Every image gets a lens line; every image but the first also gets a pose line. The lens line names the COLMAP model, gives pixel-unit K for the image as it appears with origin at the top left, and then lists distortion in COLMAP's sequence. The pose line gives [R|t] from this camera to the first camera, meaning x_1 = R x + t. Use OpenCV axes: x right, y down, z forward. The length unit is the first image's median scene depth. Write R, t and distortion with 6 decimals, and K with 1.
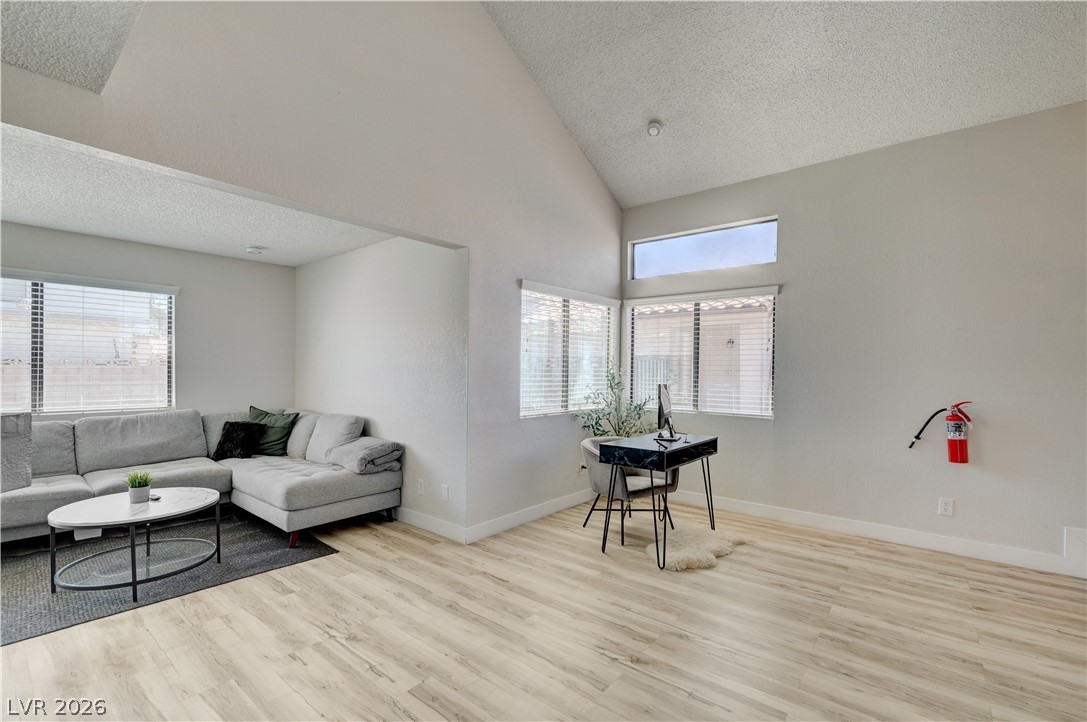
lens RADIAL K [[474.6, 0, 552.0], [0, 474.6, 368.3], [0, 0, 1]] dist [-0.006779, -0.000093]
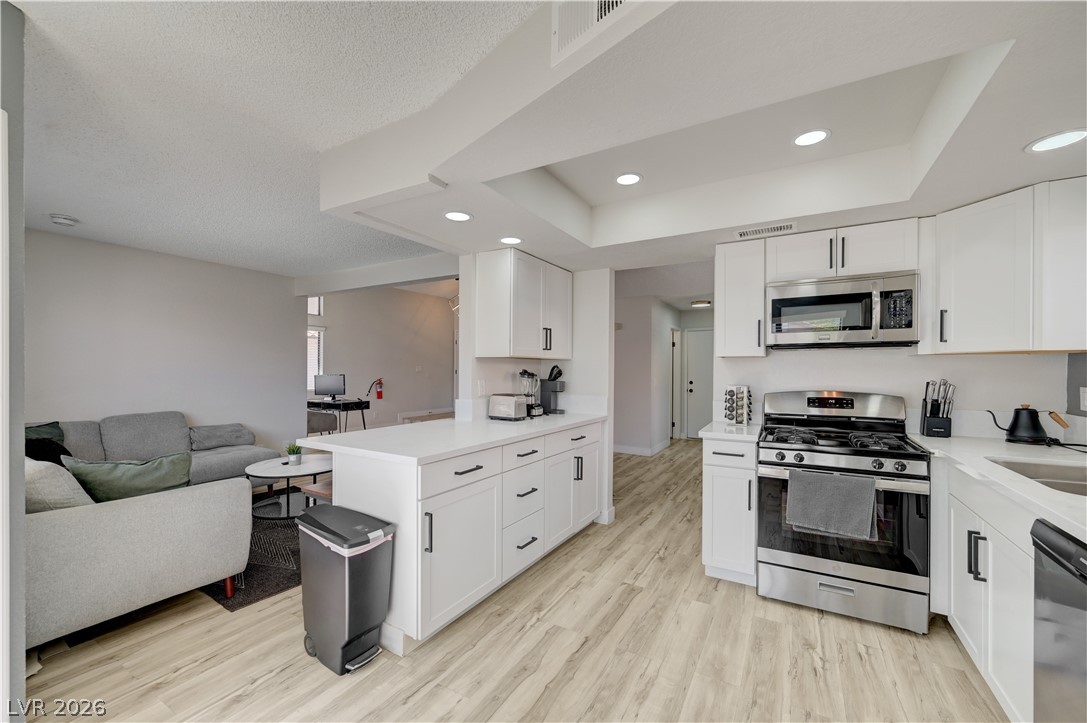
lens RADIAL K [[425.3, 0, 544.9], [0, 425.3, 372.1], [0, 0, 1]] dist [-0.001209, -0.000150]
pose [[-0.159472, -0.015781, 0.987076, -2.175559], [-0.011654, 0.999833, 0.014102, -0.019597], [-0.987134, -0.009254, -0.159629, 0.454994]]
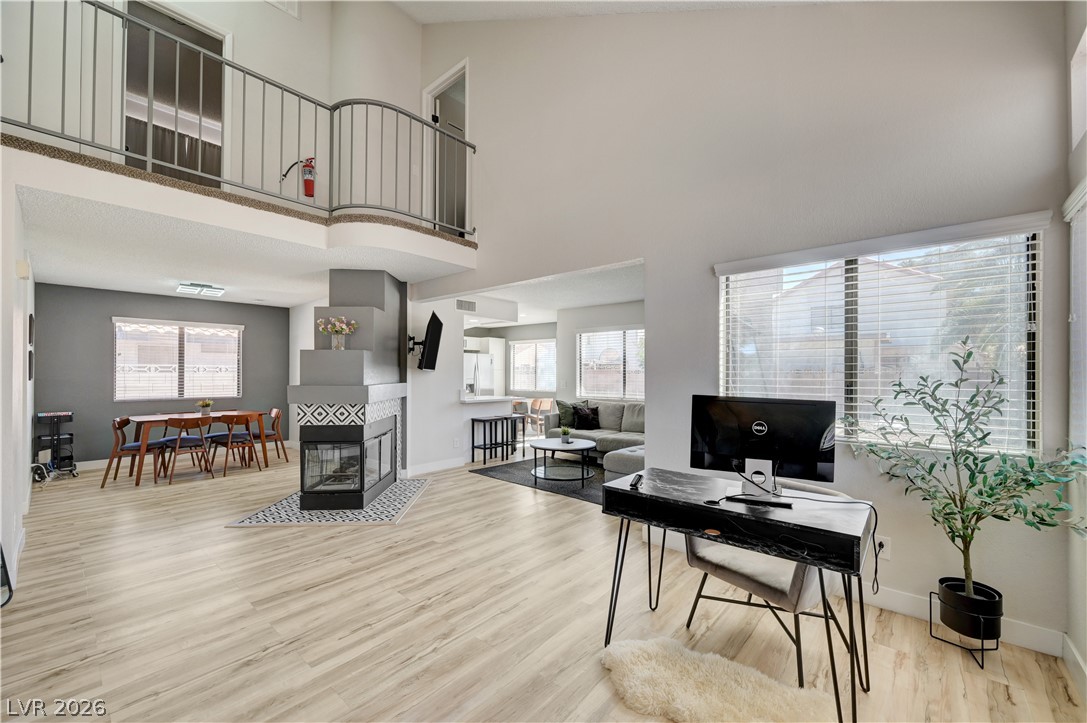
lens RADIAL K [[439.4, 0, 546.6], [0, 439.4, 369.9], [0, 0, 1]] dist [-0.006711, -0.000031]
pose [[-0.034734, -0.017234, -0.999248, 0.931096], [0.002692, 0.999846, -0.017337, 0.010980], [0.999393, -0.003292, -0.034682, 0.959388]]
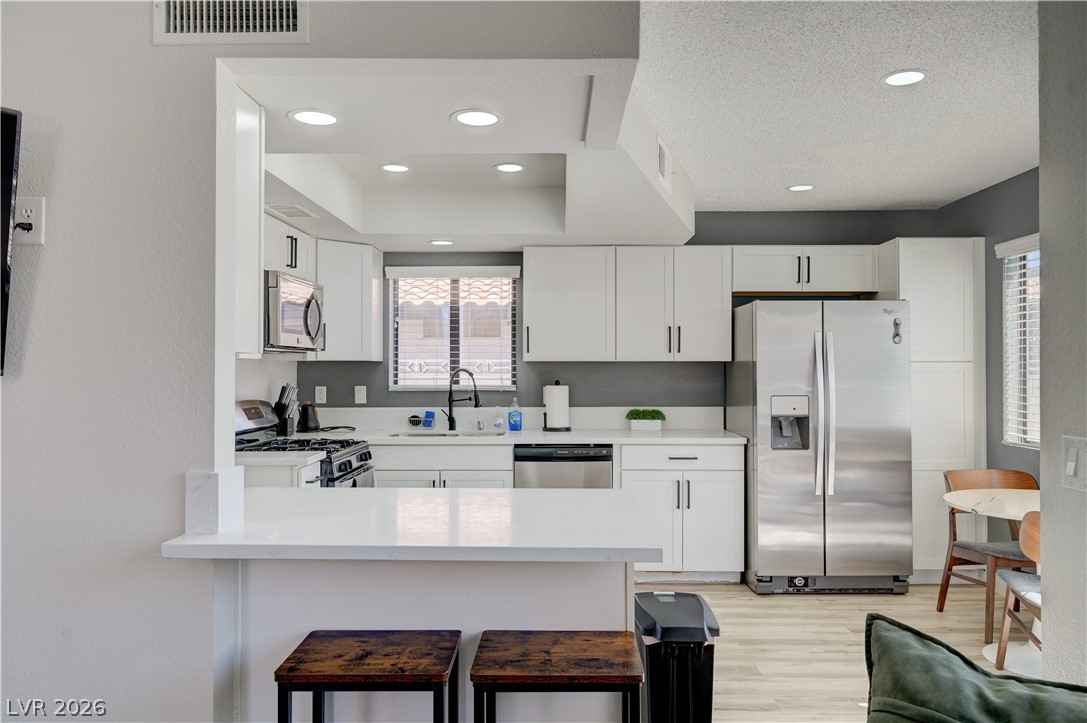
lens RADIAL K [[775.7, 0, 543.5], [0, 775.7, 361.5], [0, 0, 1]] dist [-0.001013, 0.001490]
pose [[-0.785733, -0.013784, -0.618412, -0.917787], [-0.002195, 0.999808, -0.019497, -0.017992], [0.618562, -0.013962, -0.785612, 1.179442]]
